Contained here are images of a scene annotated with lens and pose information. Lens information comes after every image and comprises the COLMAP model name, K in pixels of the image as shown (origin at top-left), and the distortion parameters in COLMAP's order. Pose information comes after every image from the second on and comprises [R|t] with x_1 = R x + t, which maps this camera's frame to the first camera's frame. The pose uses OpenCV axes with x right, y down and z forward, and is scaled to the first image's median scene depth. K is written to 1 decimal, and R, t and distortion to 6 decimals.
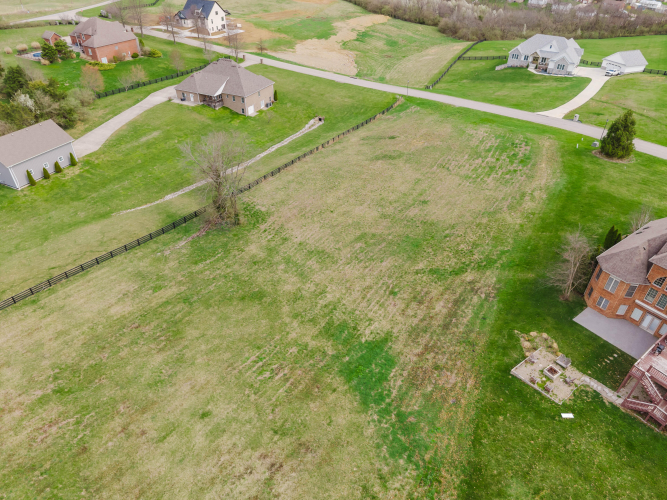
lens RADIAL K [[450.6, 0, 336.3], [0, 450.6, 250.5], [0, 0, 1]] dist [0.019503, -0.022949]
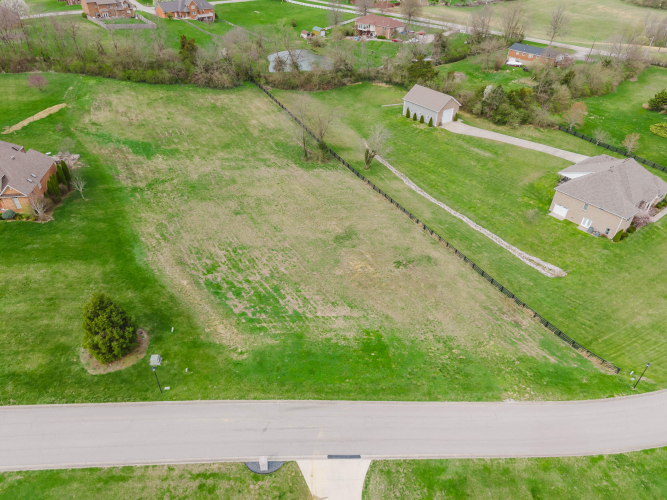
lens RADIAL K [[450.6, 0, 336.3], [0, 450.6, 250.5], [0, 0, 1]] dist [0.019503, -0.022949]
pose [[-0.453255, 0.503096, -0.735836, 0.833995], [-0.553345, 0.488381, 0.674755, -0.831591], [0.698834, 0.713007, 0.057025, 1.041864]]
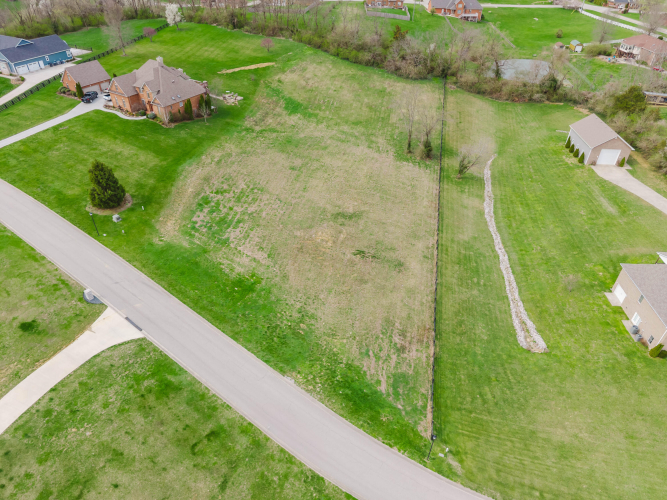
lens RADIAL K [[450.6, 0, 336.3], [0, 450.6, 250.5], [0, 0, 1]] dist [0.019503, -0.022949]
pose [[-0.925702, 0.196165, -0.323412, 0.483399], [-0.252388, 0.316517, 0.914394, -1.107232], [0.281737, 0.928082, -0.243491, 1.395583]]
